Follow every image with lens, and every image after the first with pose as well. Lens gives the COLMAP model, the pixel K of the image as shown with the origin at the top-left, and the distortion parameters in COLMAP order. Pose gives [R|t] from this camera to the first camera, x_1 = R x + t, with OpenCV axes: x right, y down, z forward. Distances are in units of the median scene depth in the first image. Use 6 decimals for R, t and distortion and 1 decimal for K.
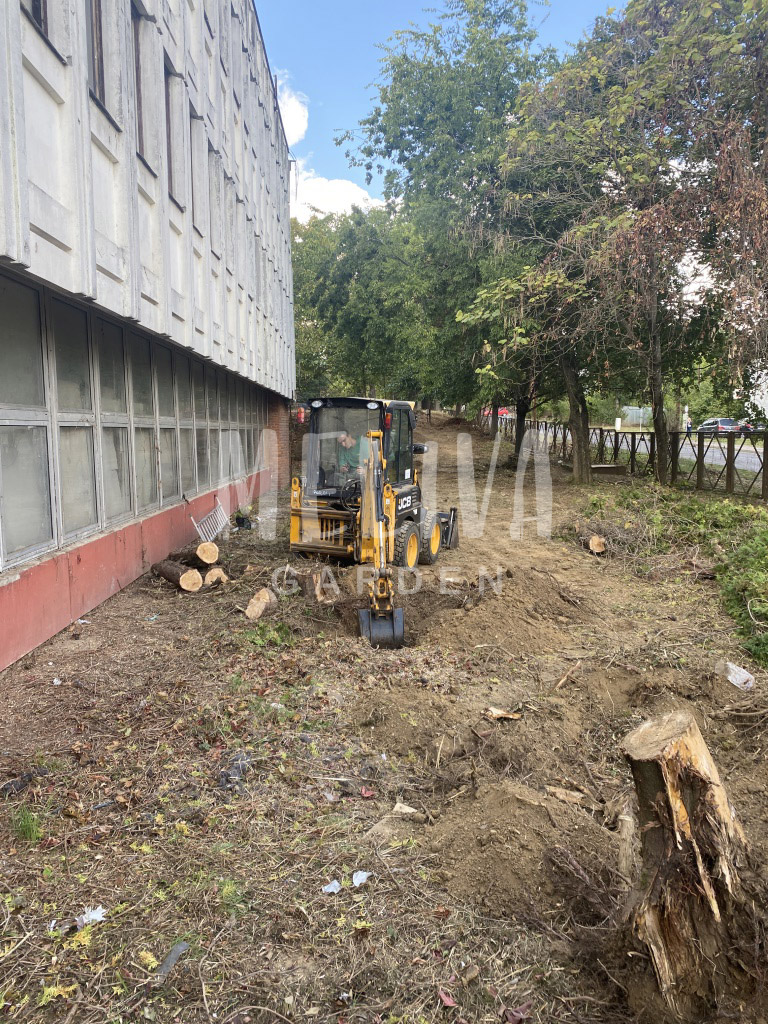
lens RADIAL K [[775.2, 0, 384.0], [0, 775.2, 512.0], [0, 0, 1]] dist [0.064477, -0.074556]
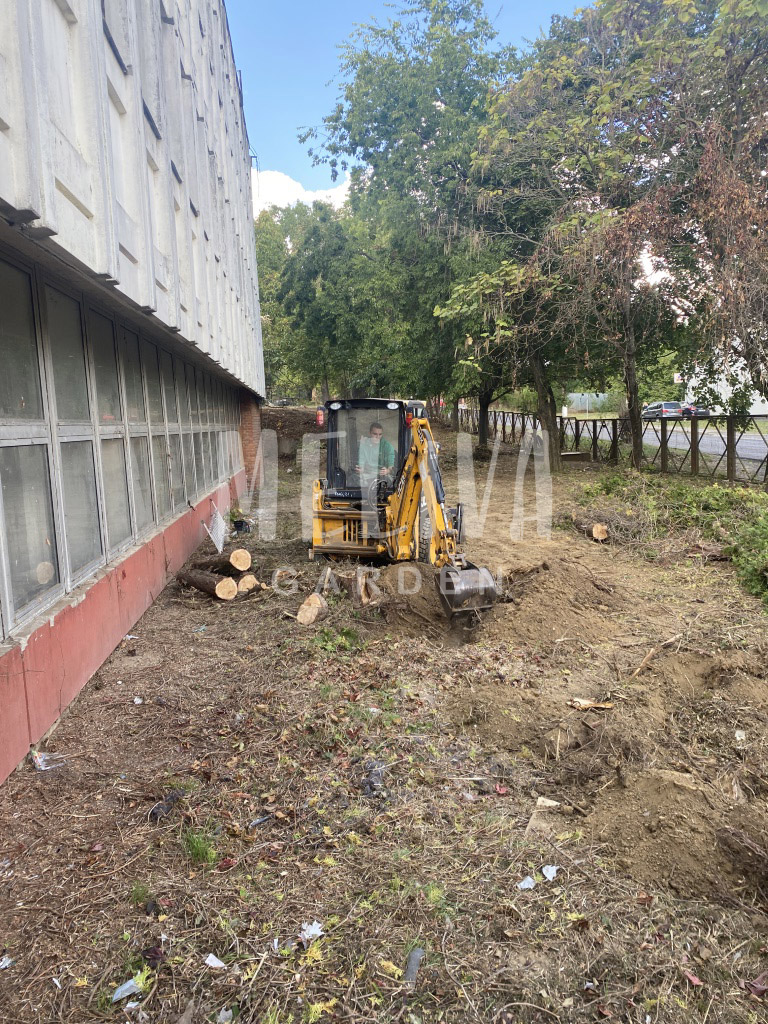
lens RADIAL K [[775.6, 0, 393.0], [0, 775.6, 508.8], [0, 0, 1]] dist [0.058738, -0.071032]
pose [[0.995084, -0.044679, 0.088383, -0.128242], [0.044166, 0.998994, 0.007756, -0.013309], [-0.088641, -0.003814, 0.996056, -0.006321]]
